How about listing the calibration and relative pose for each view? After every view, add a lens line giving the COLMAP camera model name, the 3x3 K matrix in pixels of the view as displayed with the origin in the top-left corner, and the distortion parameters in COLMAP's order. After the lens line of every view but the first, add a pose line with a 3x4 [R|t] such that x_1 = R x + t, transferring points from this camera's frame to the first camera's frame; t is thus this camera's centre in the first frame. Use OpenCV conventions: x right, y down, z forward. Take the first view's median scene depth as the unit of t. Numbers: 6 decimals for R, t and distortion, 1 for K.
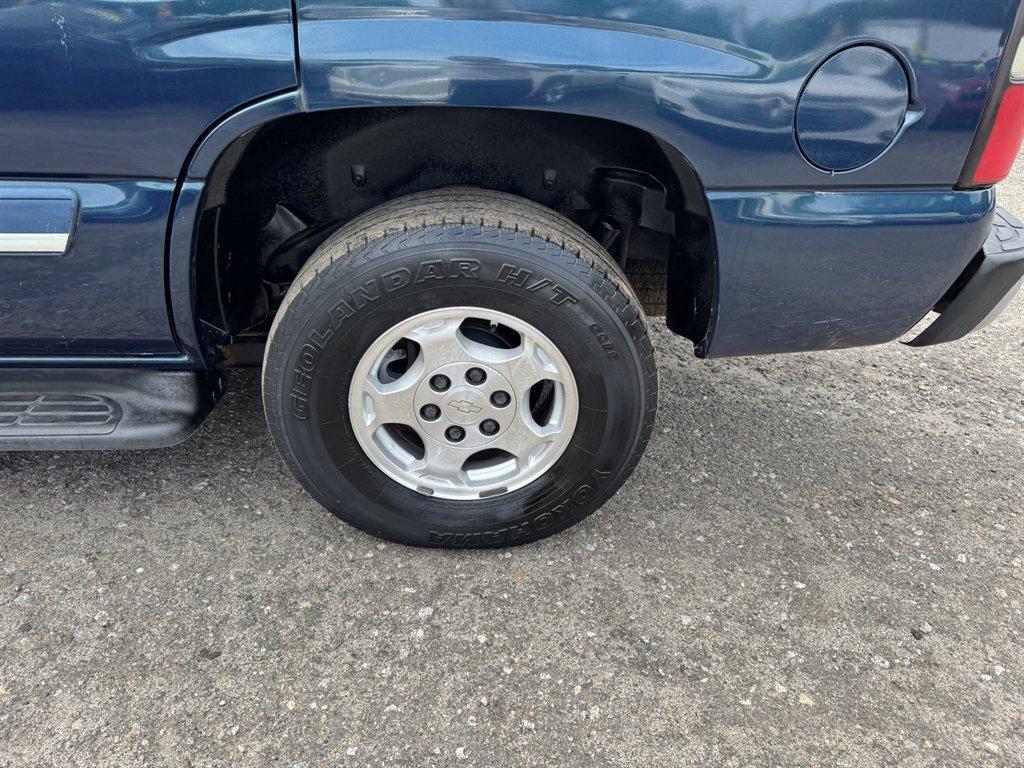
lens RADIAL K [[710.4, 0, 508.3], [0, 710.4, 379.9], [0, 0, 1]] dist [0.029700, -0.003225]
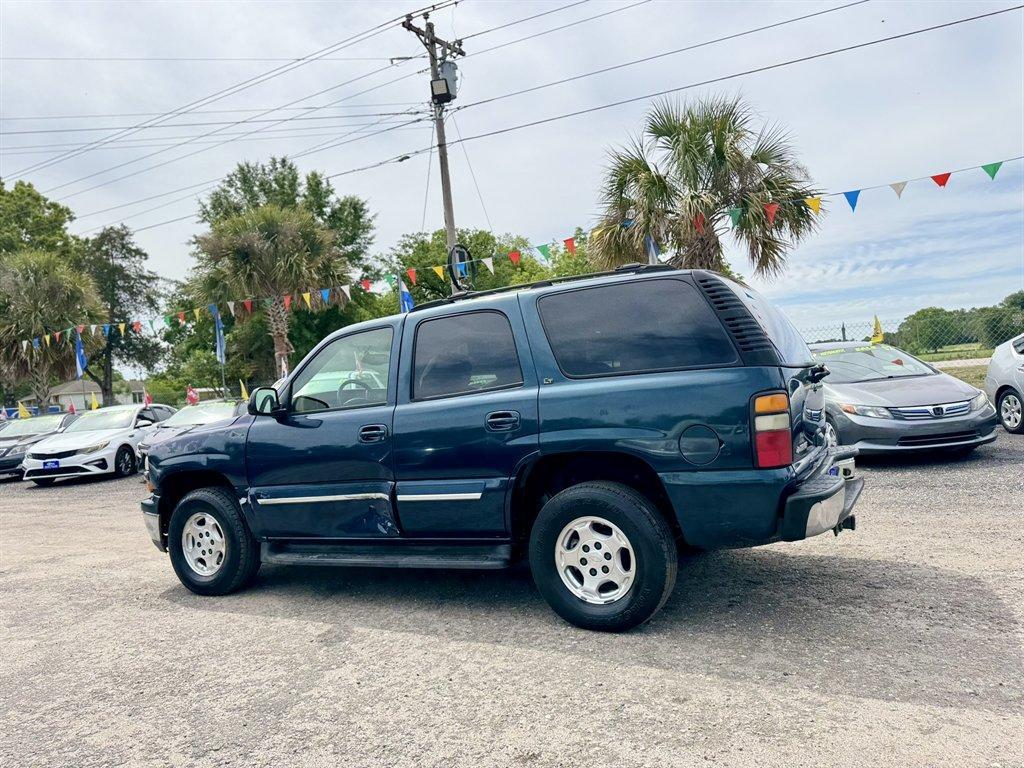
lens RADIAL K [[733.3, 0, 506.5], [0, 733.3, 384.8], [0, 0, 1]] dist [0.051506, -0.061048]
pose [[0.834495, -0.127410, -0.536083, 1.199334], [-0.172515, 0.863574, -0.473791, 0.821000], [0.523313, 0.487859, 0.698668, -1.384681]]
